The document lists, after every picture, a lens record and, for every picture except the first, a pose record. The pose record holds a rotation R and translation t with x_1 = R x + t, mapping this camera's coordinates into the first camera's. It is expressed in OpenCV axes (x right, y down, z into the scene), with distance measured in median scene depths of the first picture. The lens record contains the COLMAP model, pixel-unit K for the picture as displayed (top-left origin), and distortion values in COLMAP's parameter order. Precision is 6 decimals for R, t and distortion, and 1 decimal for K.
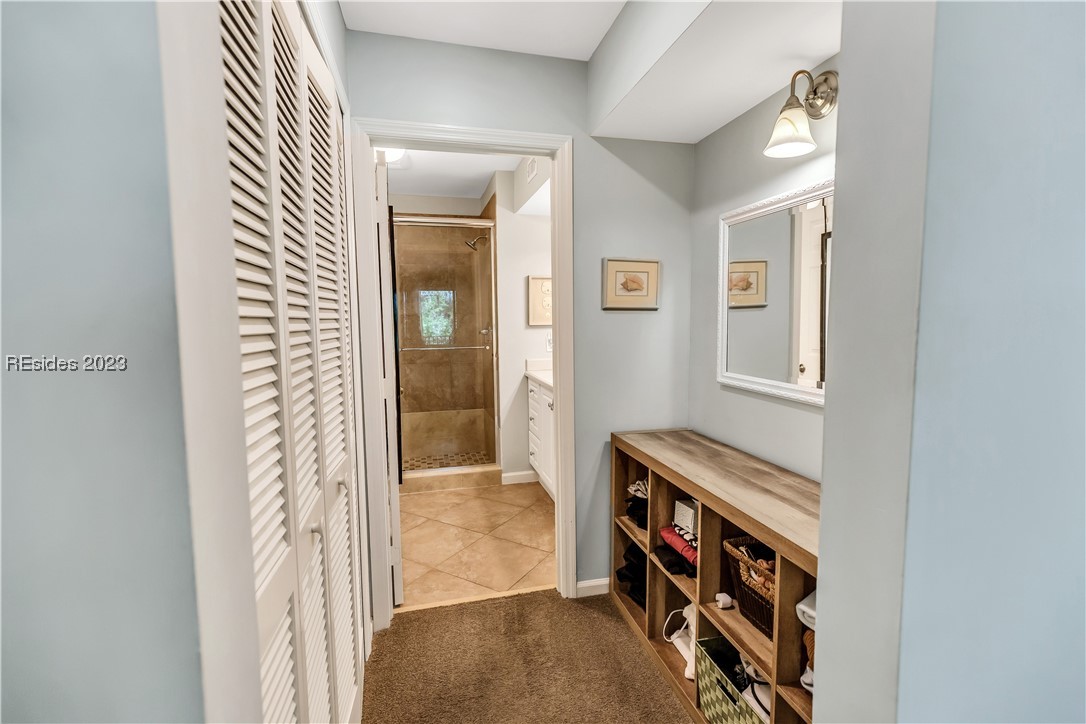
lens RADIAL K [[476.8, 0, 545.9], [0, 476.8, 361.7], [0, 0, 1]] dist [-0.004430, 0.000213]
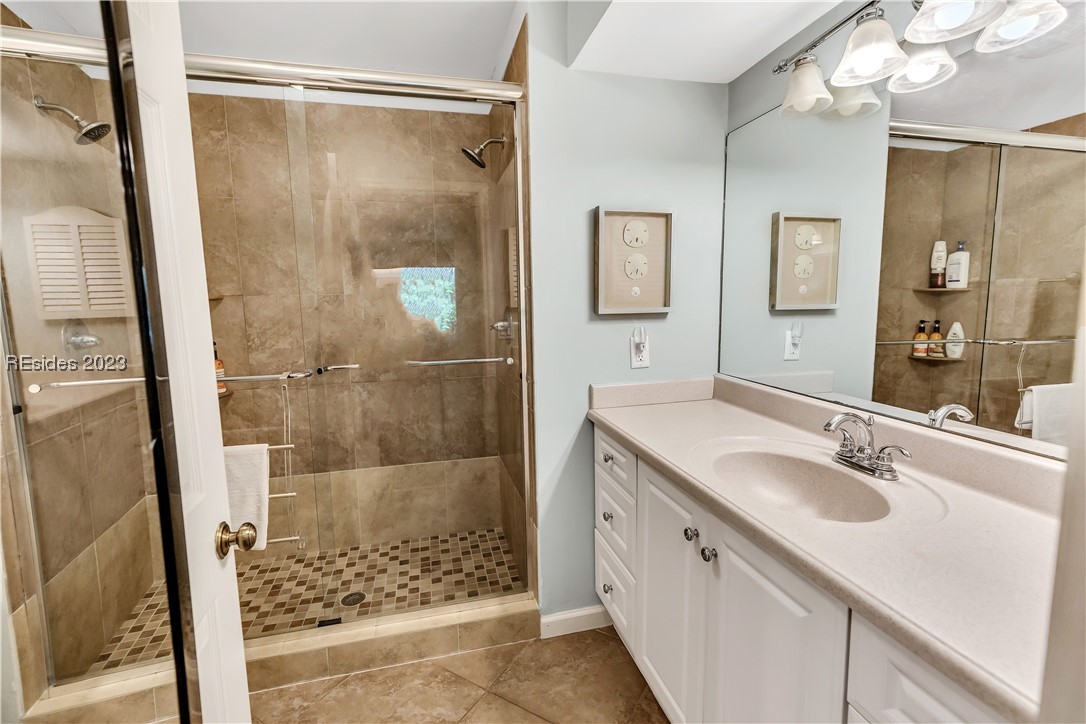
lens RADIAL K [[476.8, 0, 542.7], [0, 476.8, 357.1], [0, 0, 1]] dist [-0.004430, 0.000213]
pose [[0.999800, -0.004103, -0.019550, -0.069596], [0.004799, 0.999351, 0.035697, -0.044405], [0.019391, -0.035784, 0.999171, 0.452524]]
